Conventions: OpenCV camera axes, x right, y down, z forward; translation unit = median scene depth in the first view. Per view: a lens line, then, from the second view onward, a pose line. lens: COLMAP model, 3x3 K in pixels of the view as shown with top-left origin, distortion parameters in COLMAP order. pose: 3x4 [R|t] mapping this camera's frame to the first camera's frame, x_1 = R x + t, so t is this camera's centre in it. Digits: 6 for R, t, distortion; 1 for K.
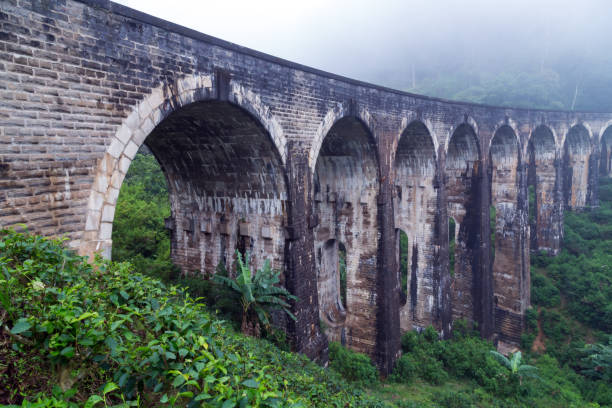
lens RADIAL K [[422.0, 0, 295.5], [0, 422.0, 188.6], [0, 0, 1]] dist [0.009881, 0.006991]
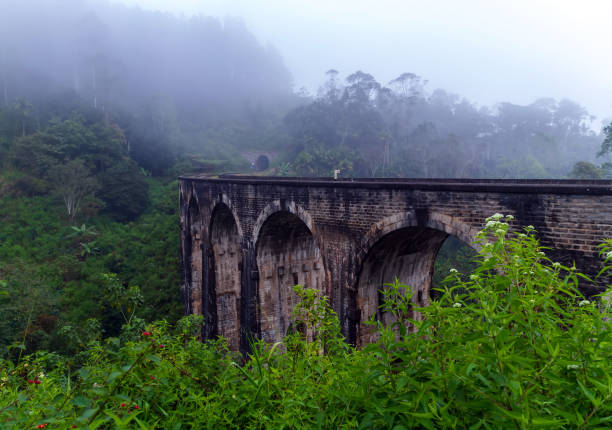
lens RADIAL K [[441.3, 0, 305.4], [0, 441.3, 215.5], [0, 0, 1]] dist [0.007481, 0.000337]
pose [[0.294978, -0.065411, 0.953263, -0.697849], [0.093408, 0.994850, 0.039360, -0.178844], [-0.950927, 0.077432, 0.299568, 0.777349]]
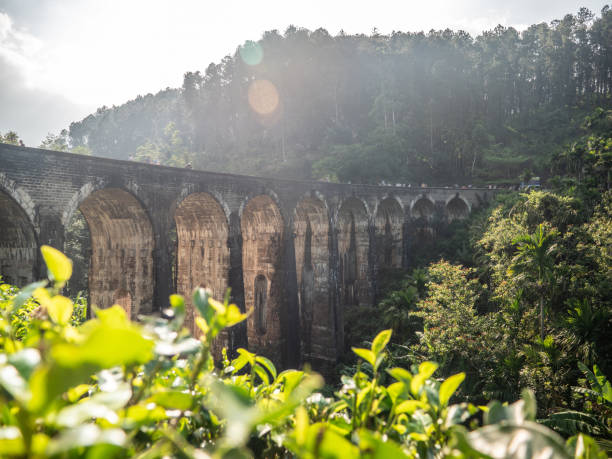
lens RADIAL K [[464.1, 0, 304.1], [0, 464.1, 229.0], [0, 0, 1]] dist [-0.039379, 0.013782]
pose [[0.975236, 0.007031, 0.221054, 0.265380], [0.008378, 0.997603, -0.068690, 0.040187], [-0.221007, 0.068841, 0.972840, -0.340811]]
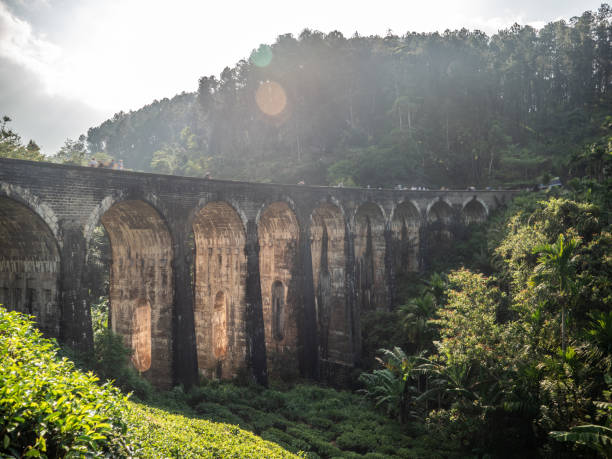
lens RADIAL K [[464.1, 0, 303.6], [0, 464.1, 229.0], [0, 0, 1]] dist [-0.039379, 0.013782]
pose [[0.982165, -0.000148, 0.188019, 0.260061], [0.013622, 0.997428, -0.070371, 0.020498], [-0.187525, 0.071677, 0.979641, -0.344636]]
